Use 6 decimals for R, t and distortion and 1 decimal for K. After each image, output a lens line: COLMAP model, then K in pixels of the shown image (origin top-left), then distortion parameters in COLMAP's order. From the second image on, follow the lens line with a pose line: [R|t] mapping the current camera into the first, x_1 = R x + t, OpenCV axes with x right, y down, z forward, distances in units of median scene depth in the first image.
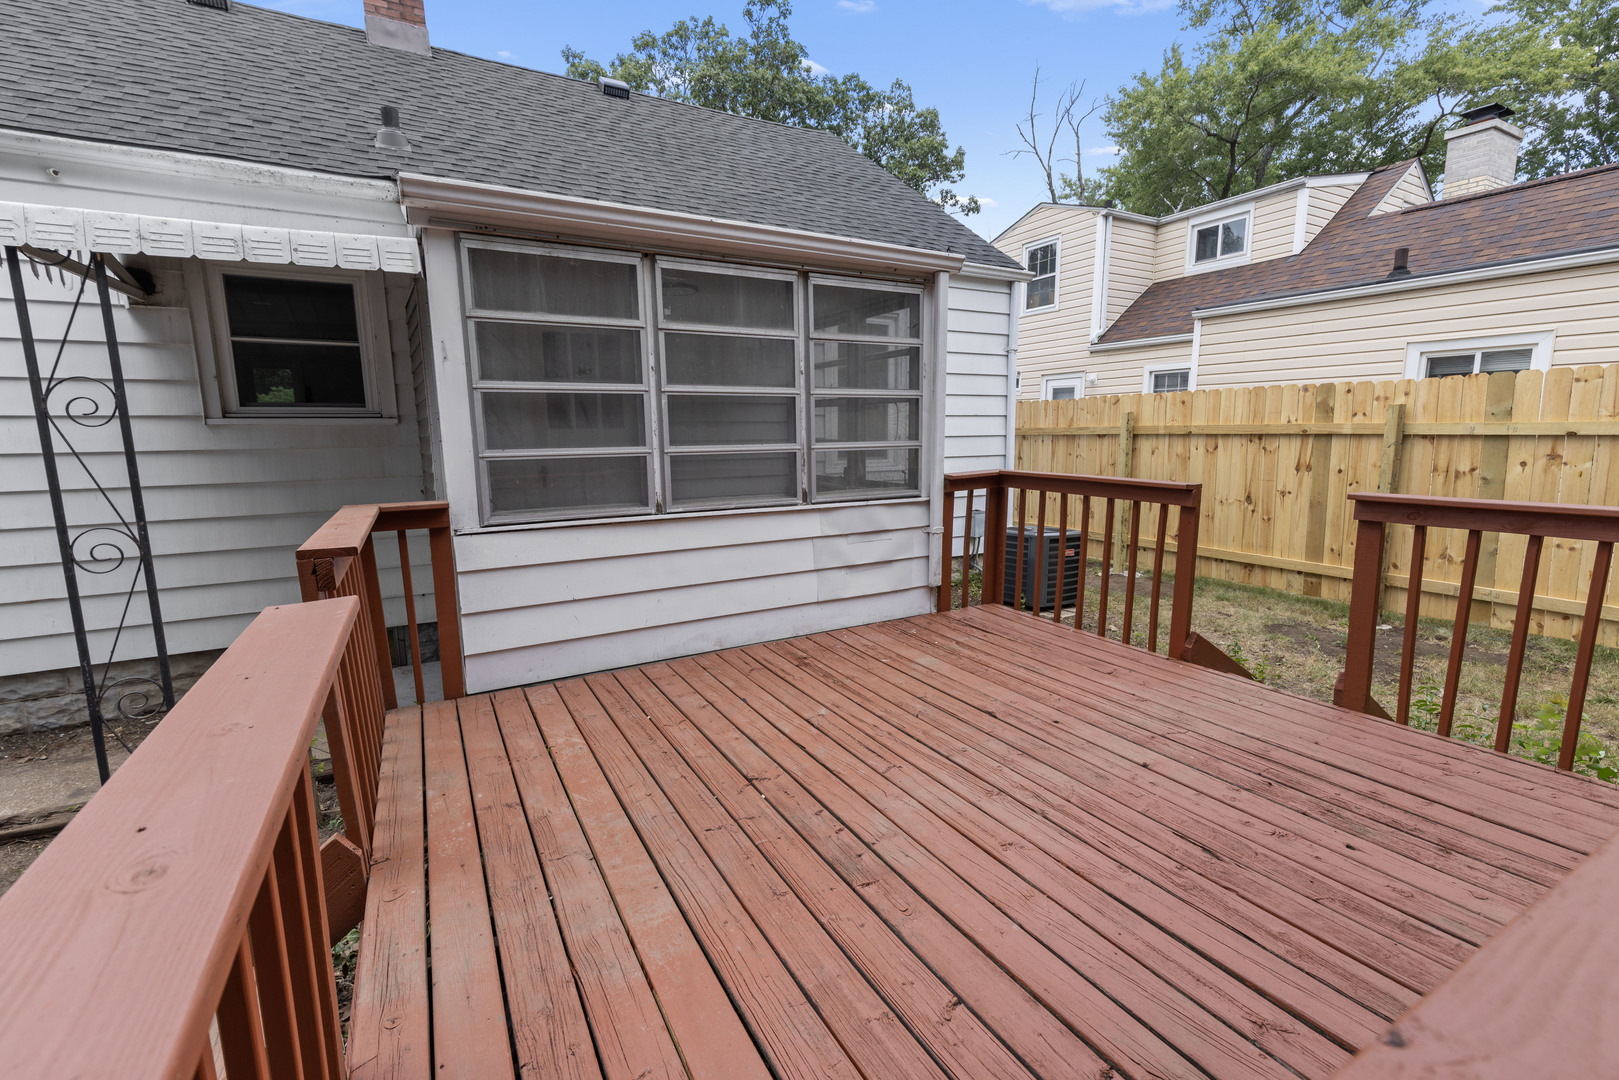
lens RADIAL K [[700.8, 0, 809.5], [0, 700.8, 540.0], [0, 0, 1]] dist [0.001631, -0.000117]
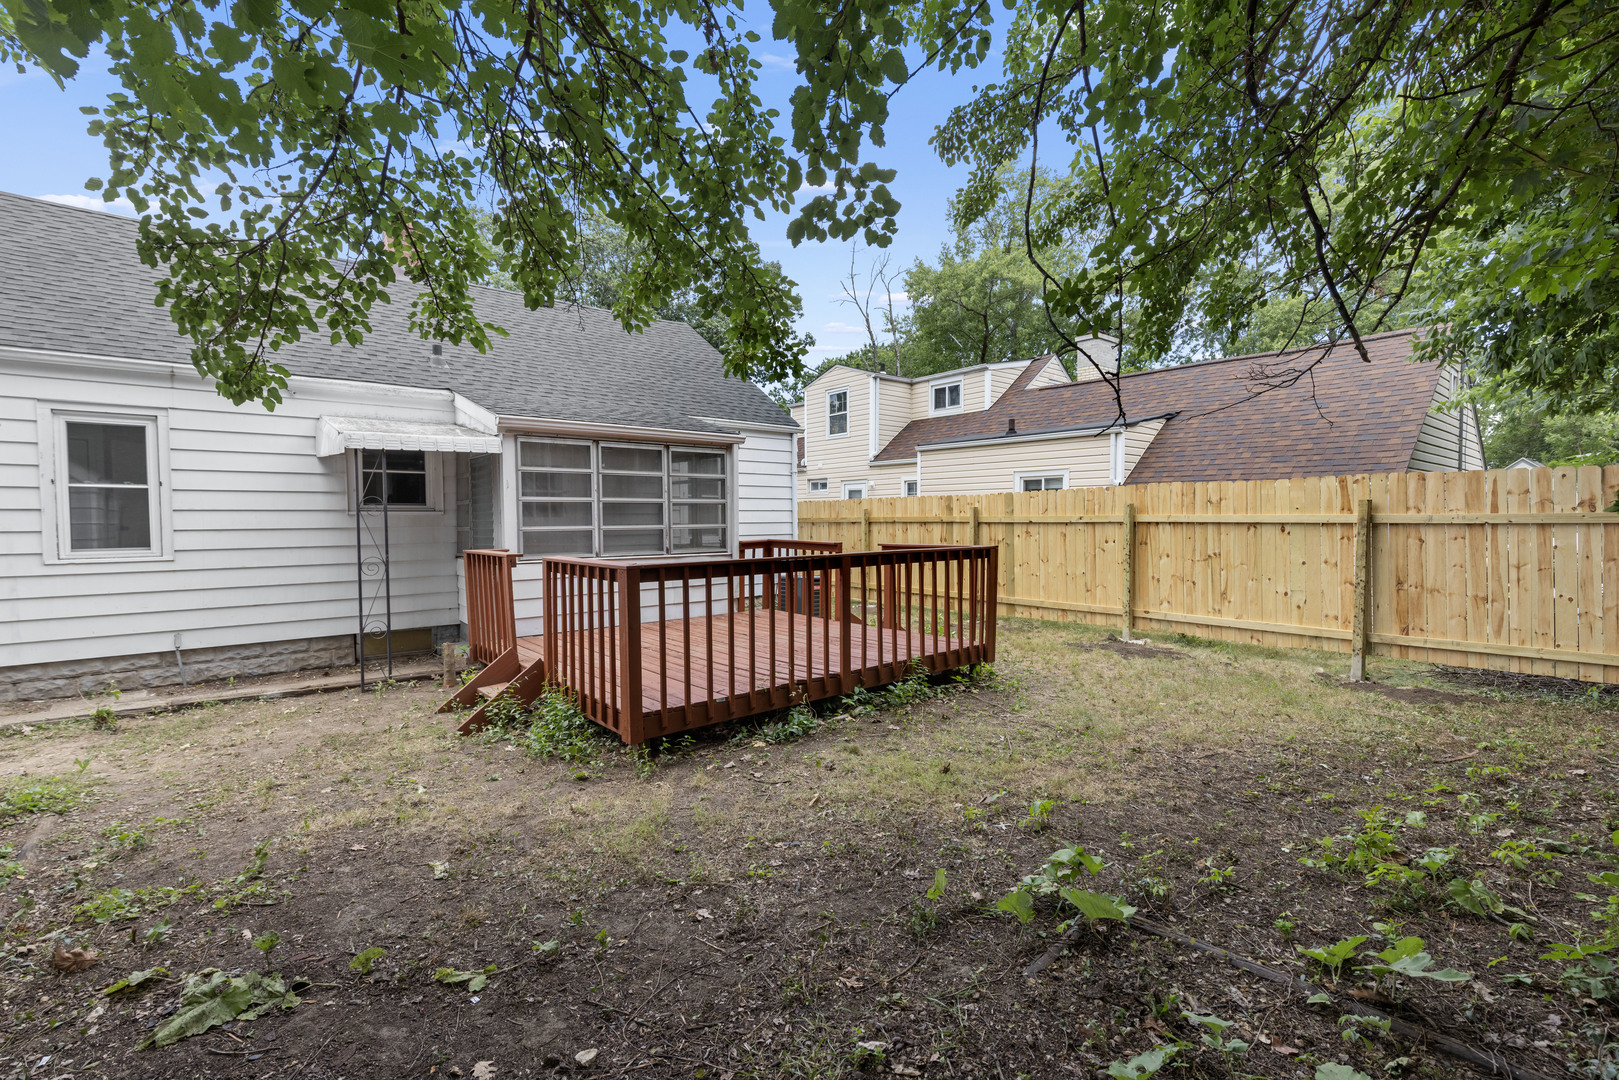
lens RADIAL K [[700.8, 0, 809.5], [0, 700.8, 540.0], [0, 0, 1]] dist [0.001631, -0.000117]
pose [[0.982491, -0.001476, 0.186306, 0.011436], [0.024833, 0.992084, -0.123097, 0.097766], [-0.184649, 0.125568, 0.974750, -0.620311]]
